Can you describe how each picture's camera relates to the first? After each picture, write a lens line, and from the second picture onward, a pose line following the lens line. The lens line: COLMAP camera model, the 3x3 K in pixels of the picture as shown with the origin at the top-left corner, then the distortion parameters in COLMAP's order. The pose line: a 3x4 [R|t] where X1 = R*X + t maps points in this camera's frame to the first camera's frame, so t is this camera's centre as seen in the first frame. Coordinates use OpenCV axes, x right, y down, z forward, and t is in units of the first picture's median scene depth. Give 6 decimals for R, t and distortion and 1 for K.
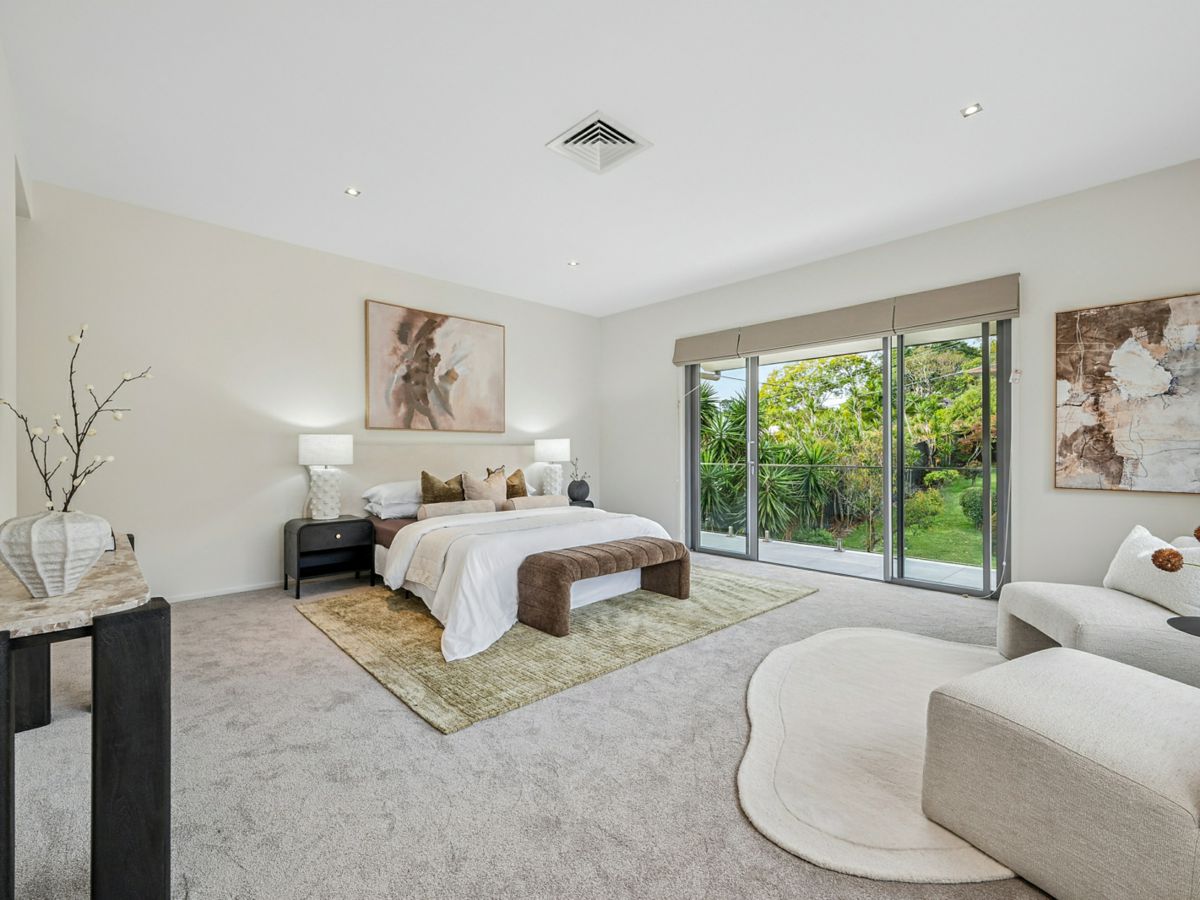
lens RADIAL K [[536.1, 0, 611.1], [0, 536.1, 447.3], [0, 0, 1]] dist [-0.000614, 0.000425]
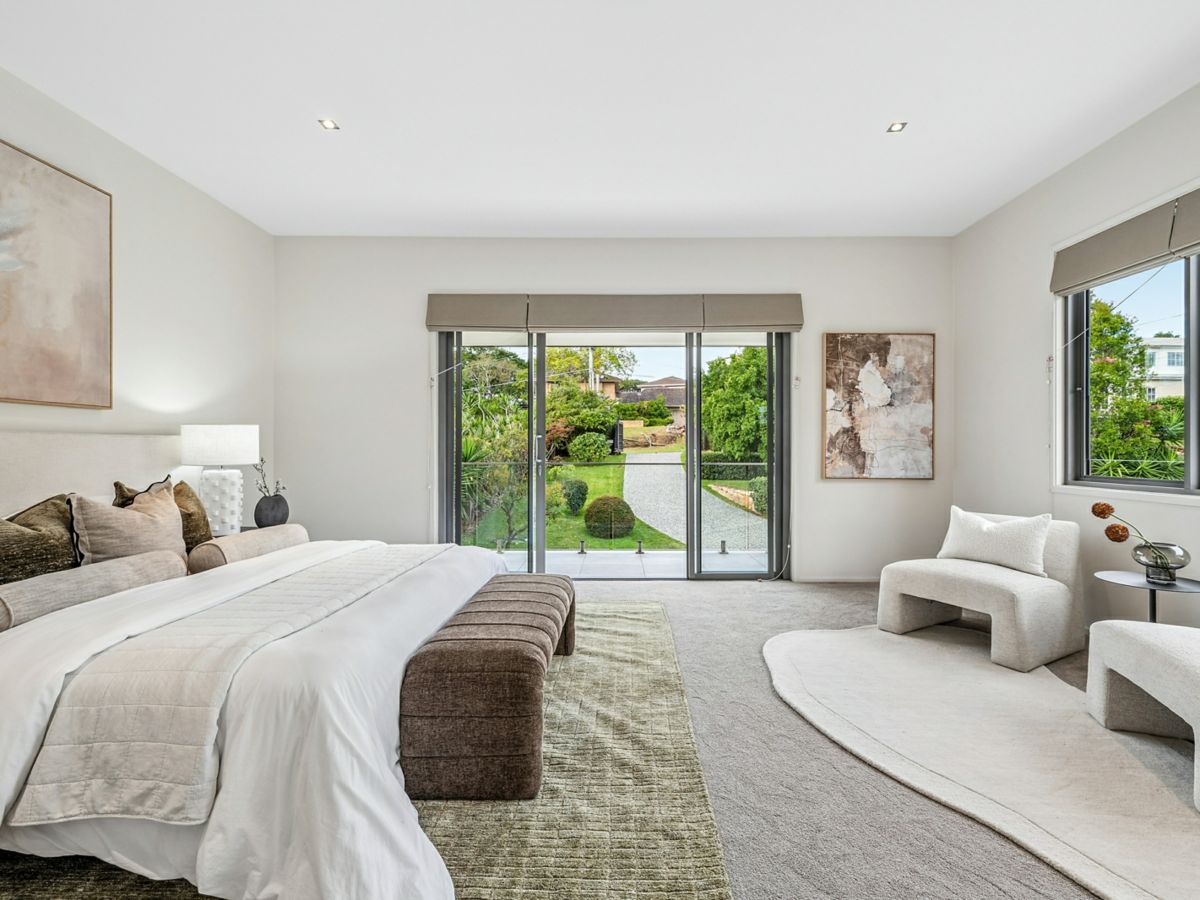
lens RADIAL K [[536.1, 0, 611.1], [0, 536.1, 447.3], [0, 0, 1]] dist [-0.000614, 0.000425]
pose [[0.696497, 0.002691, 0.717554, -0.367588], [-0.007128, 0.999970, 0.003169, 0.005692], [-0.717524, -0.007322, 0.696495, 0.504664]]
